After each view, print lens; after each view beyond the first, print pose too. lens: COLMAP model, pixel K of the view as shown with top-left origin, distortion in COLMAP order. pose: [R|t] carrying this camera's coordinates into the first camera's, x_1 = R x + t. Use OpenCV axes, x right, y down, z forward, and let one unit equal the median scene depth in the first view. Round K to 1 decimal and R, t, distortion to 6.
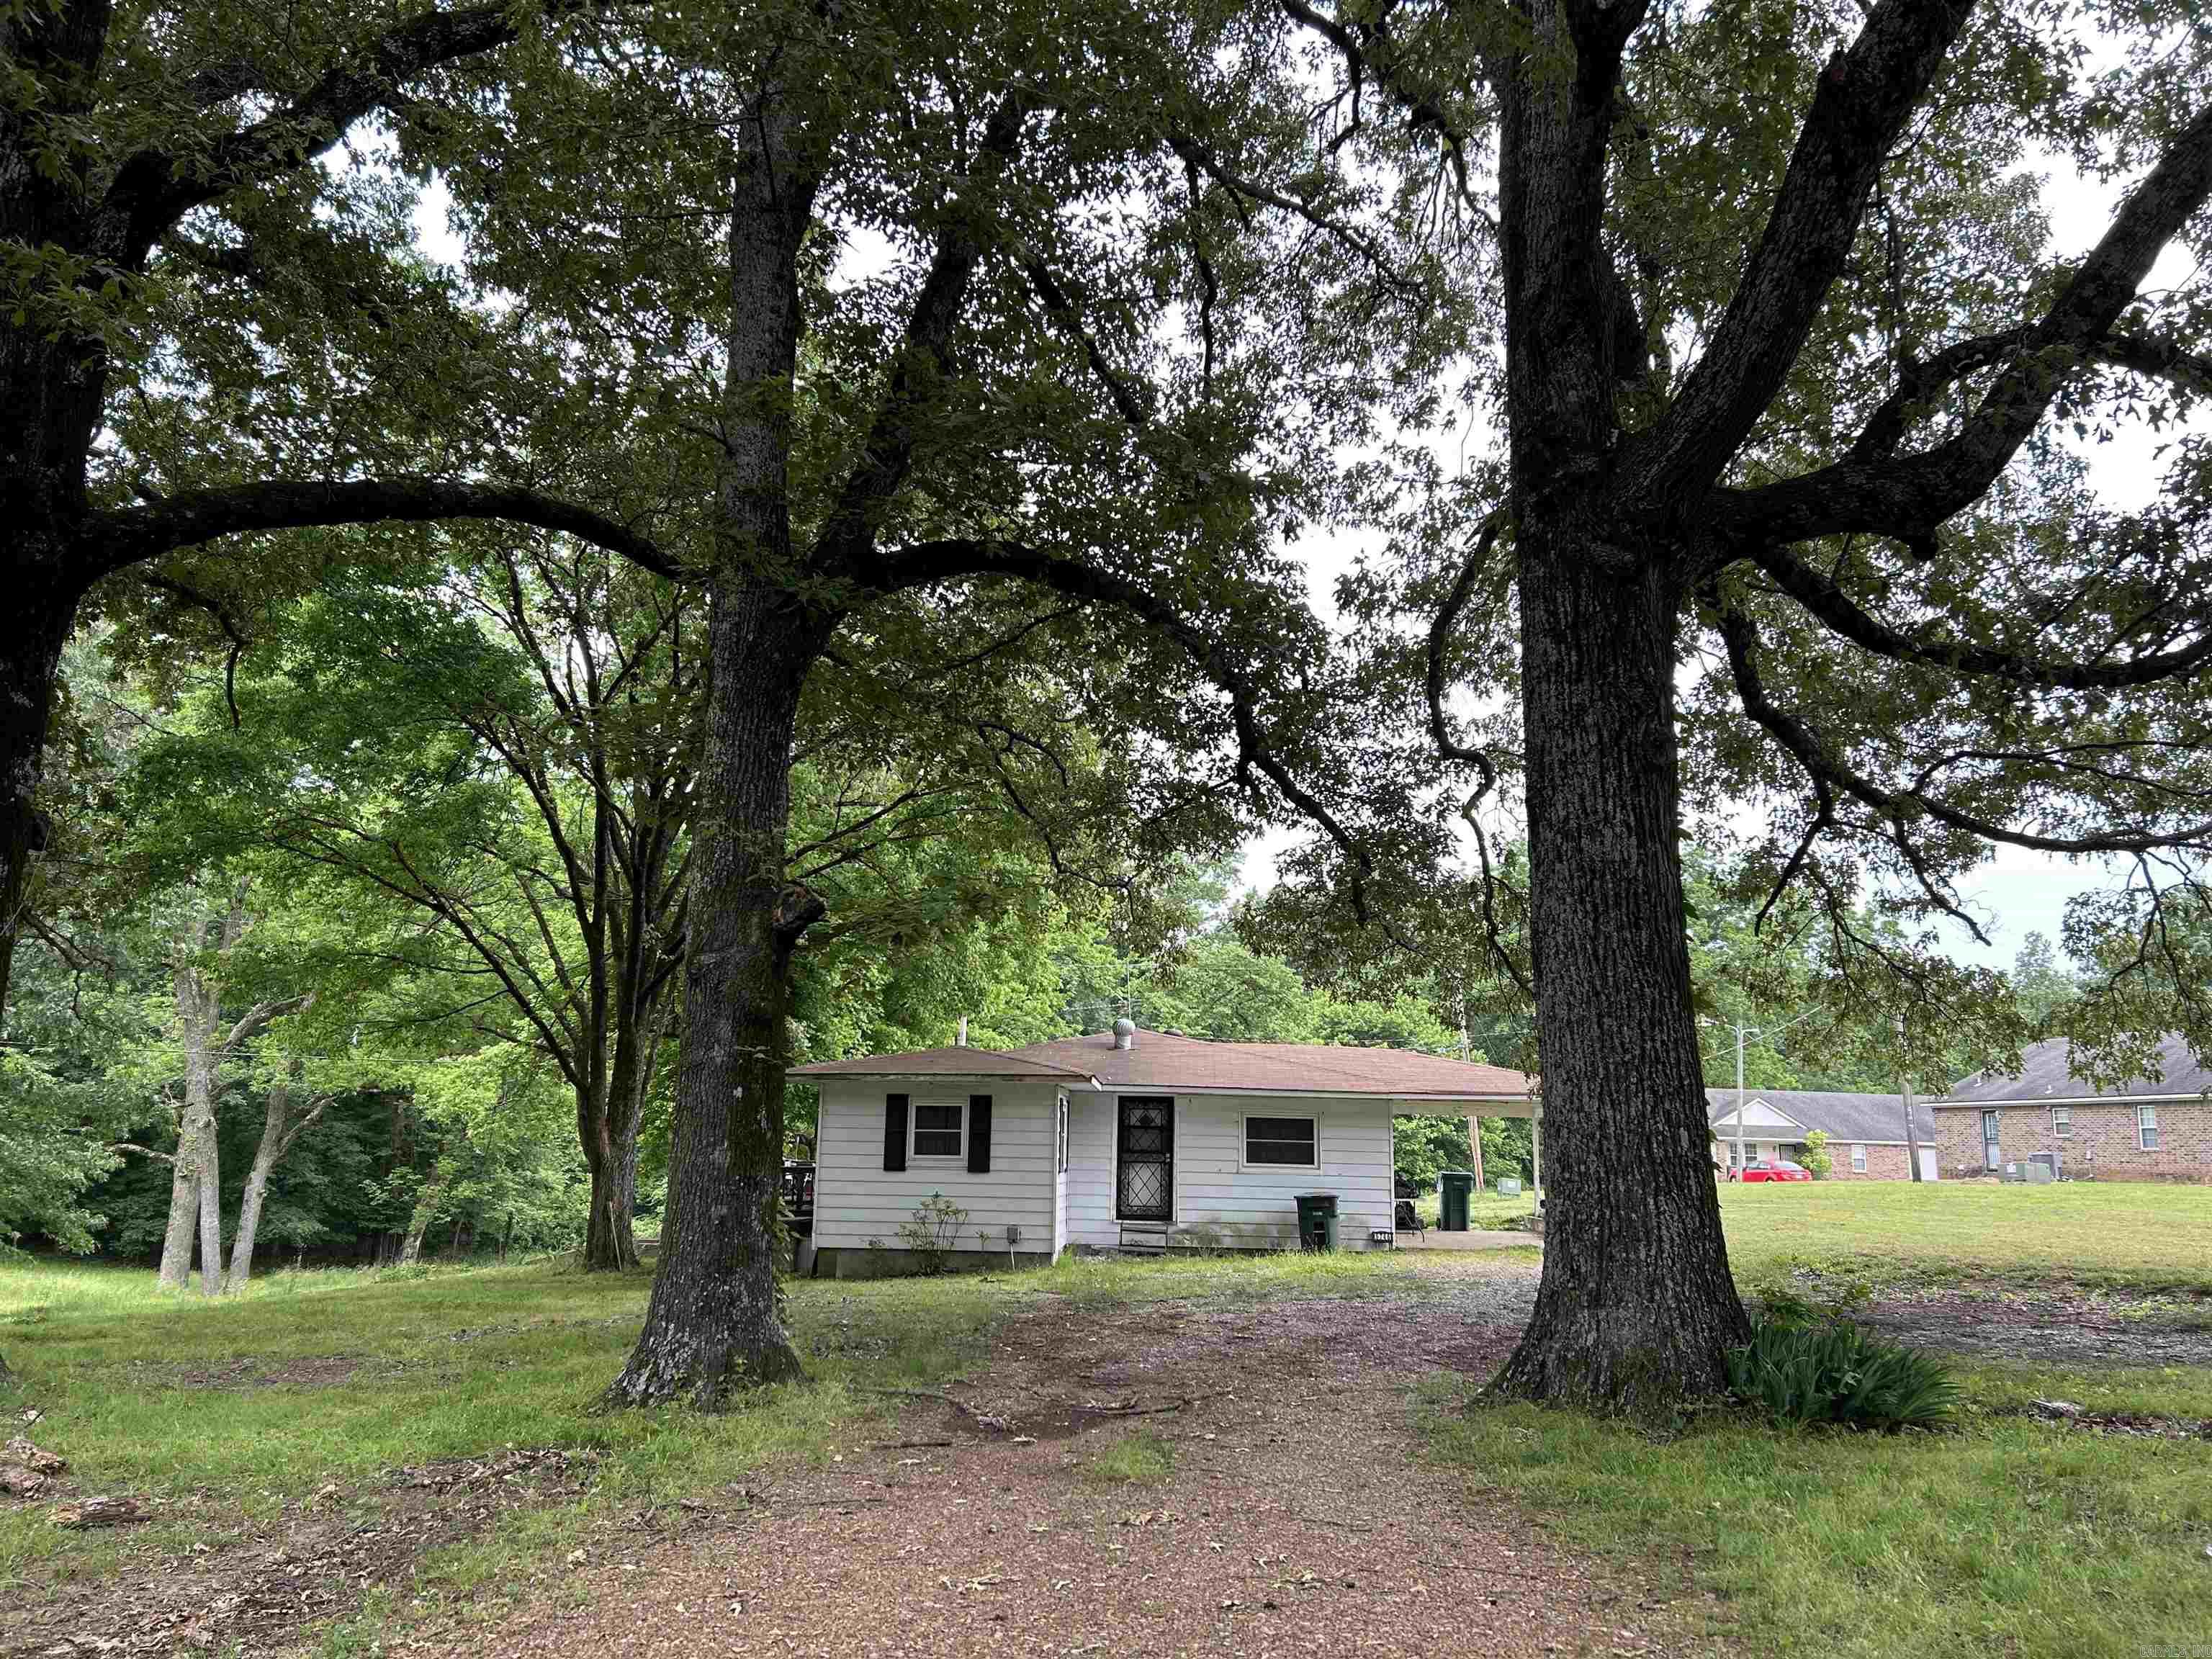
lens RADIAL K [[1599.7, 0, 1106.0], [0, 1599.7, 829.5], [0, 0, 1]] dist [0.060060, -0.123919]
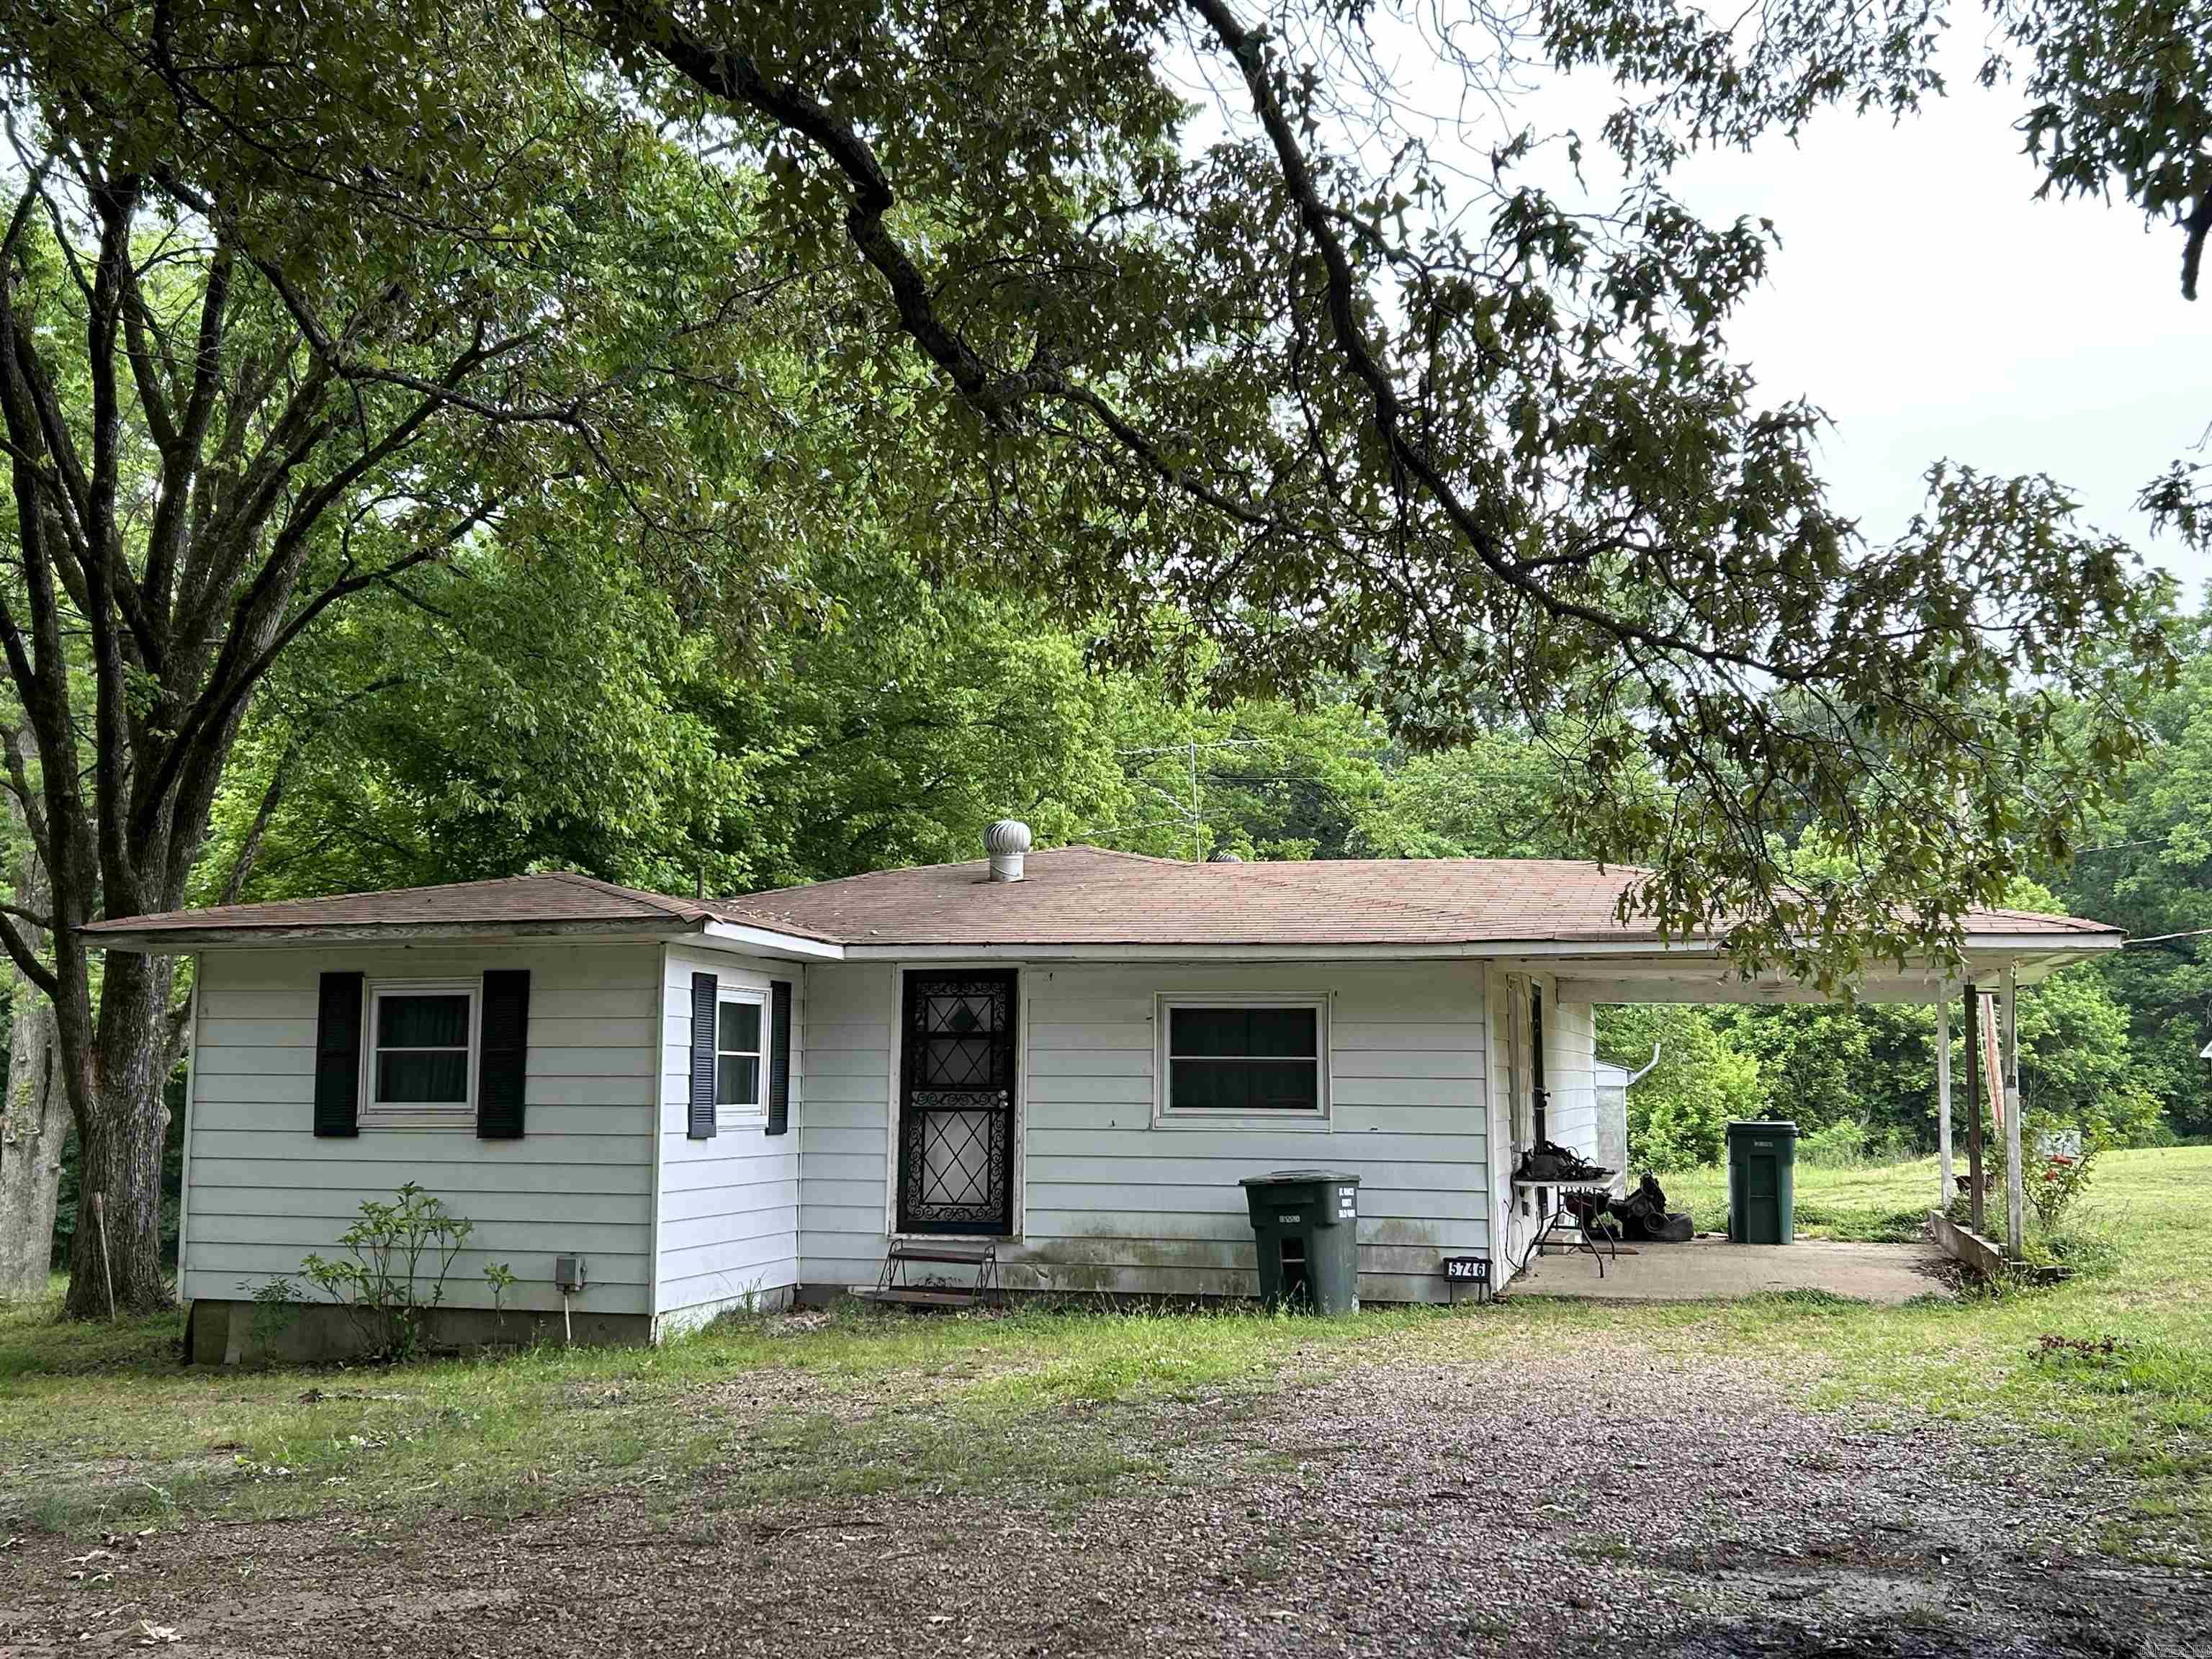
lens RADIAL K [[2238.9, 0, 1106.0], [0, 2238.9, 829.5], [0, 0, 1]] dist [0.125553, -0.424595]
pose [[0.977906, -0.039715, -0.205238, 0.203416], [0.055682, 0.995804, 0.072616, 0.083629], [0.201493, -0.082440, 0.976014, 0.389033]]
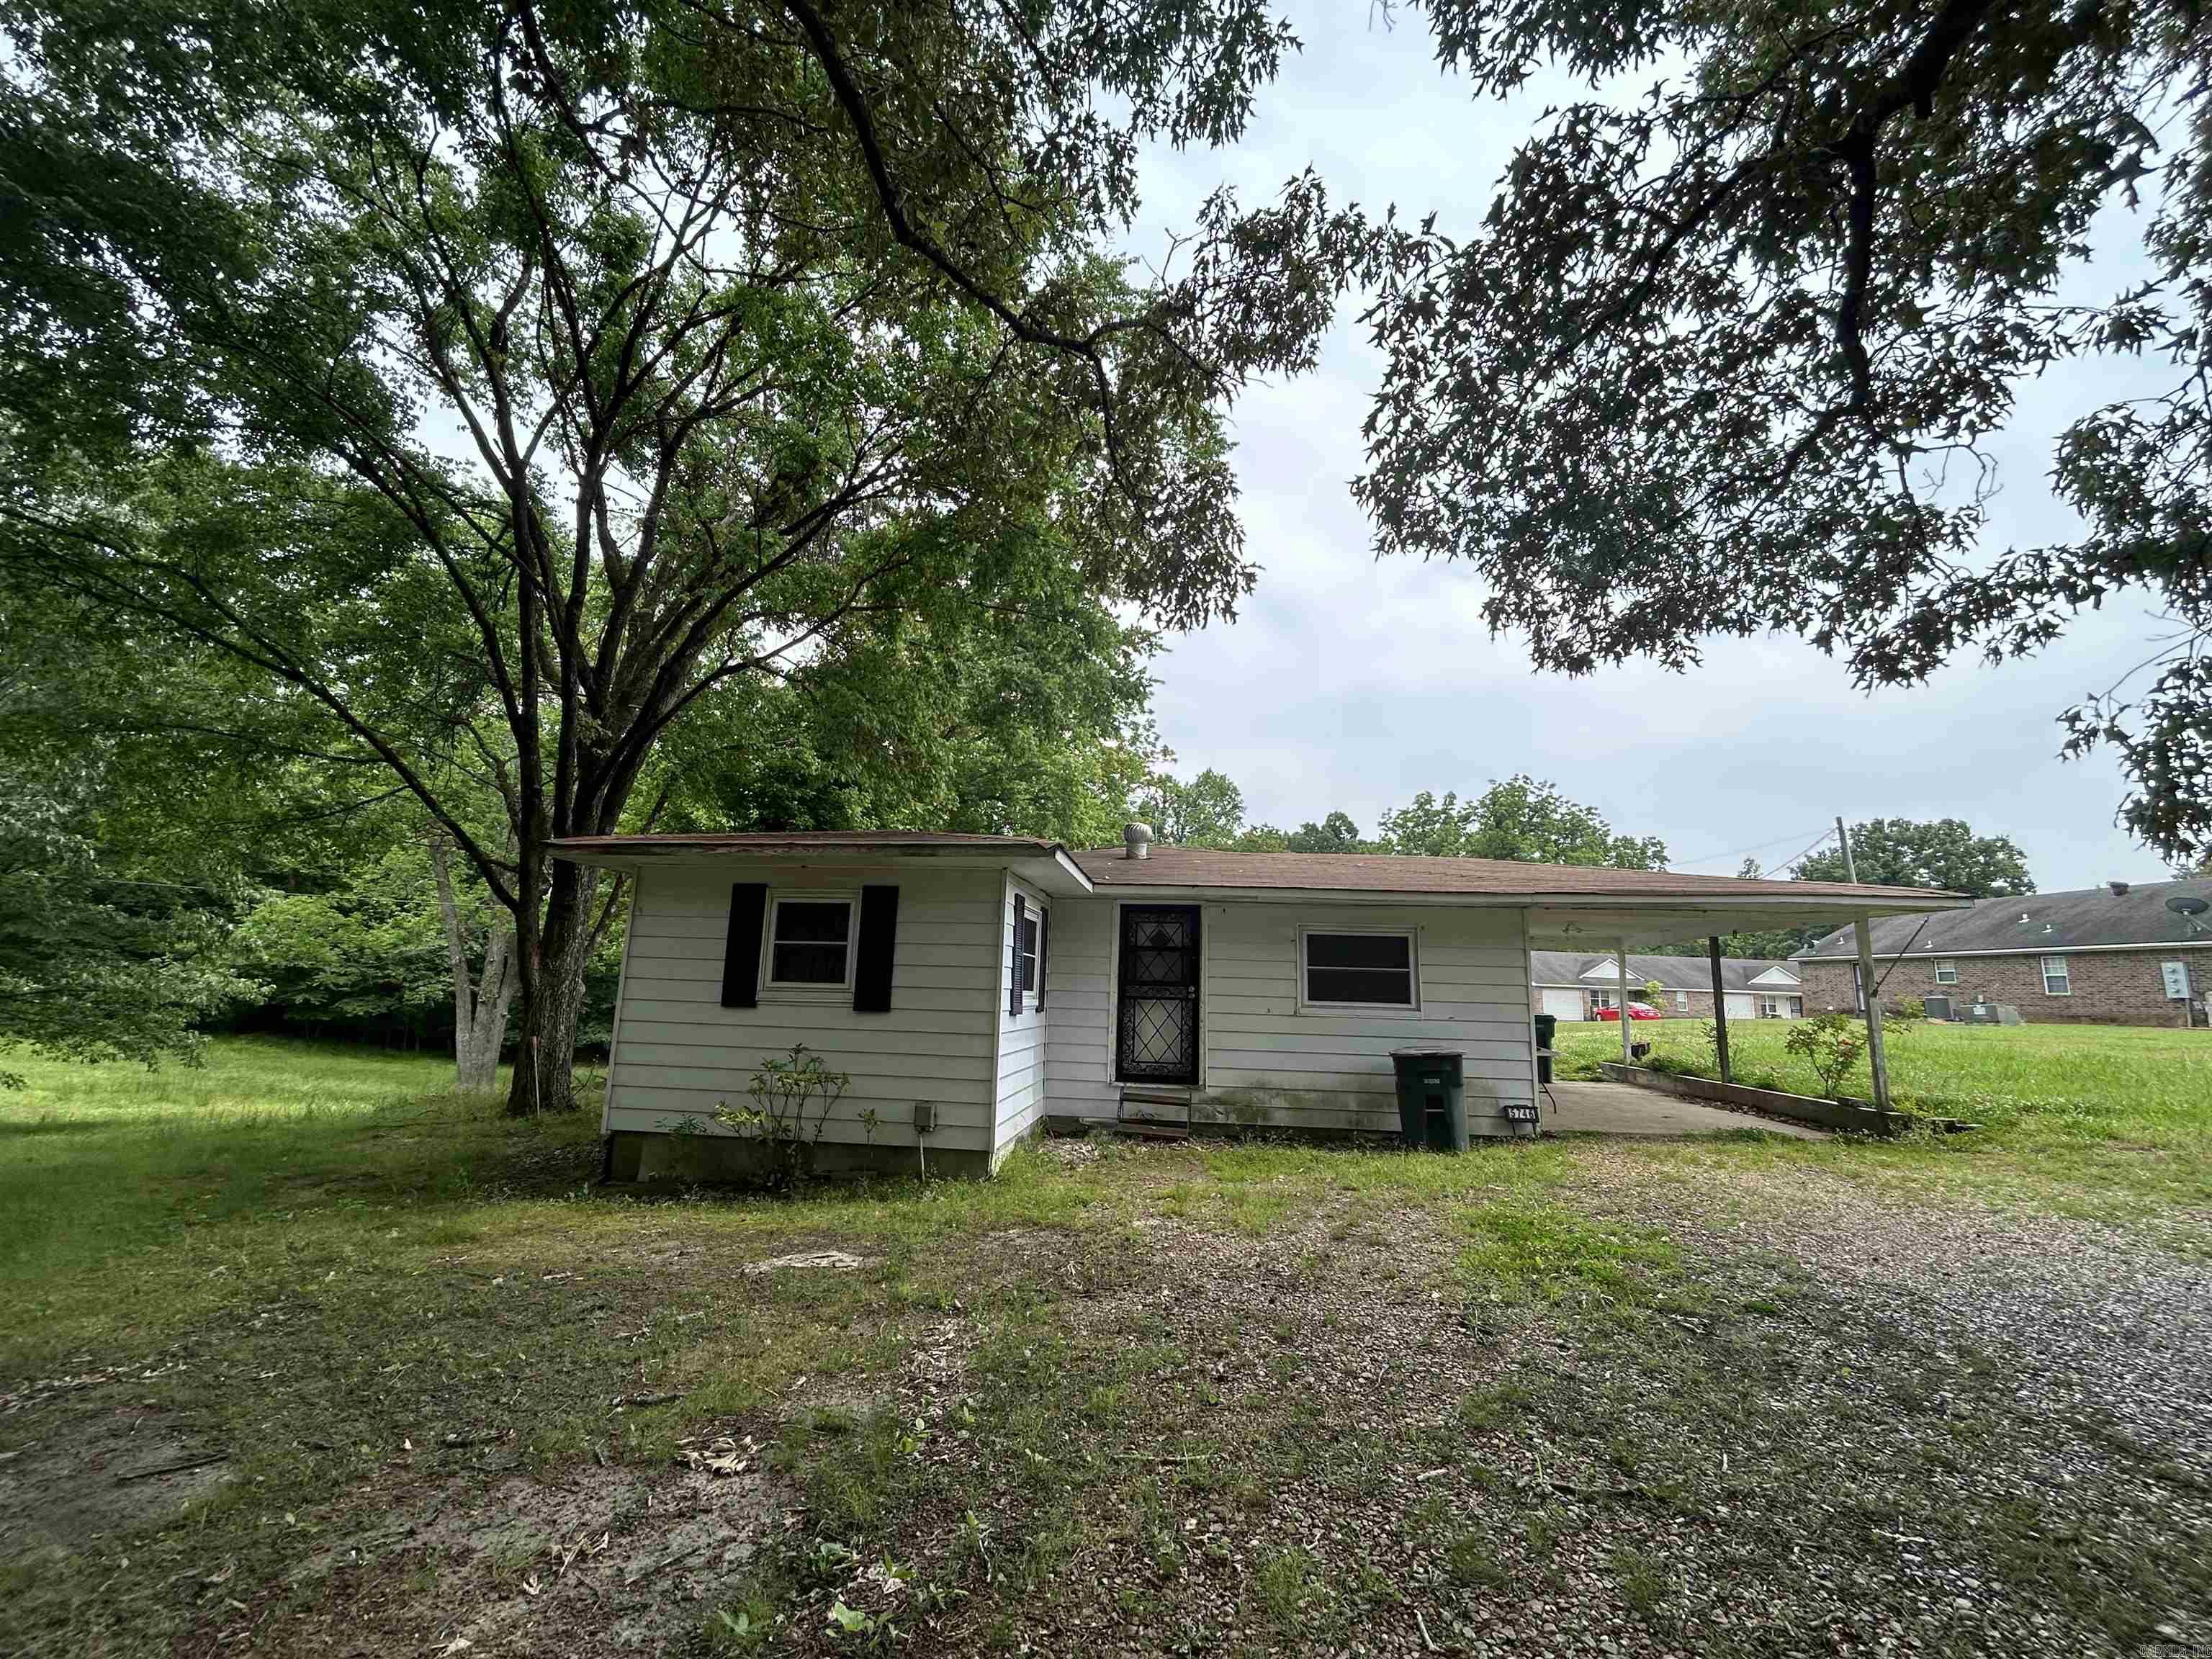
lens RADIAL K [[899.0, 0, 1106.0], [0, 899.0, 829.5], [0, 0, 1]] dist [-0.015738, -0.000058]
pose [[0.997983, -0.002263, -0.063445, 0.026709], [0.003250, 0.999875, 0.015466, 0.130189], [0.063402, -0.015641, 0.997865, 0.620914]]
